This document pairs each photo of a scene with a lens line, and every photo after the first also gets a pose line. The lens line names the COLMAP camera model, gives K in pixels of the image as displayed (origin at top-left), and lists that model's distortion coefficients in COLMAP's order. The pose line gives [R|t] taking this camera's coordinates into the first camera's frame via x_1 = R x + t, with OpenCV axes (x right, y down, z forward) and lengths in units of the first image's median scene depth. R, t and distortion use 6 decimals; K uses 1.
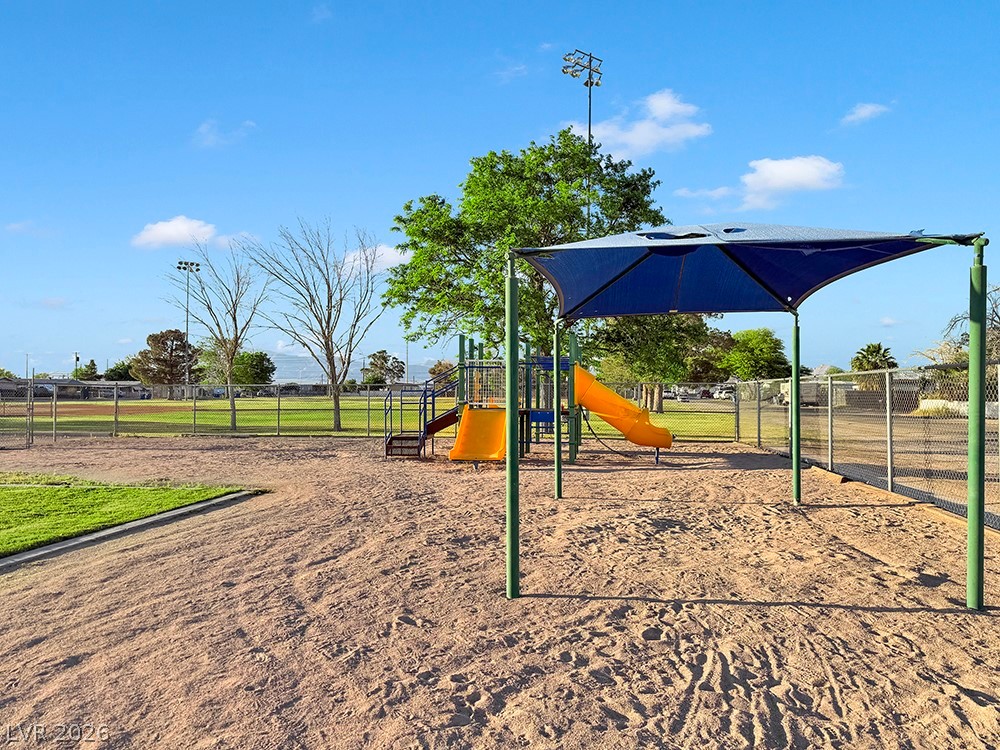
lens RADIAL K [[675.2, 0, 500.0], [0, 675.2, 375.0], [0, 0, 1]] dist [-0.005013, -0.001637]
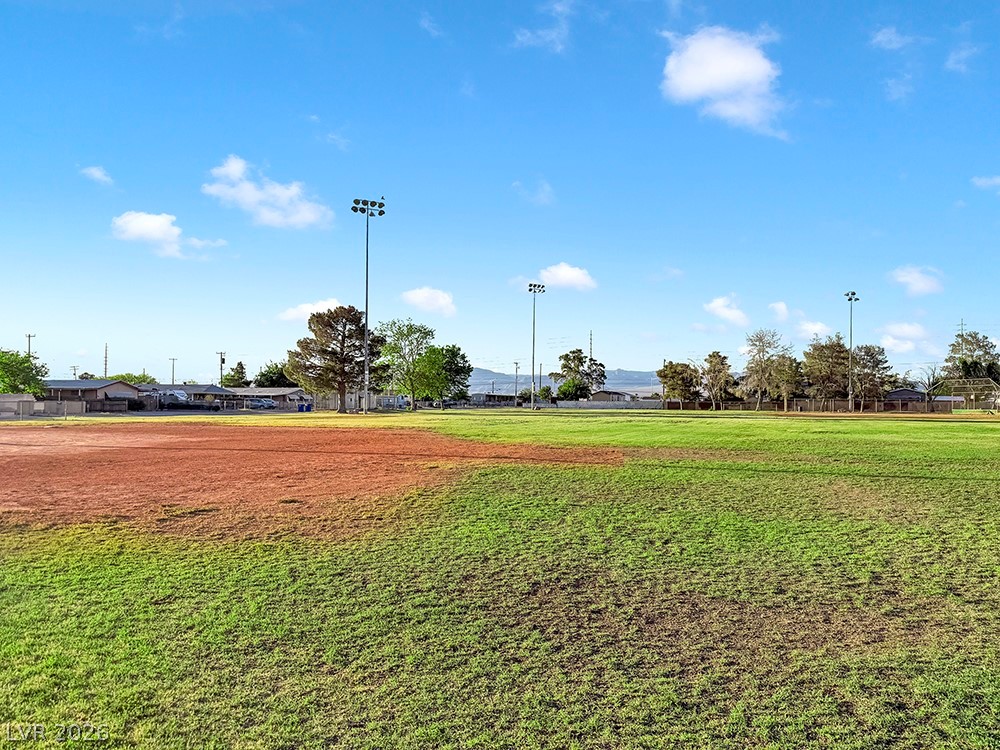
lens RADIAL K [[708.4, 0, 500.0], [0, 708.4, 375.0], [0, 0, 1]] dist [0.090840, -0.001772]
pose [[0.978662, -0.006519, -0.205375, -0.190164], [0.003595, 0.999887, -0.014605, 0.010392], [0.205447, 0.013555, 0.978574, 0.342143]]
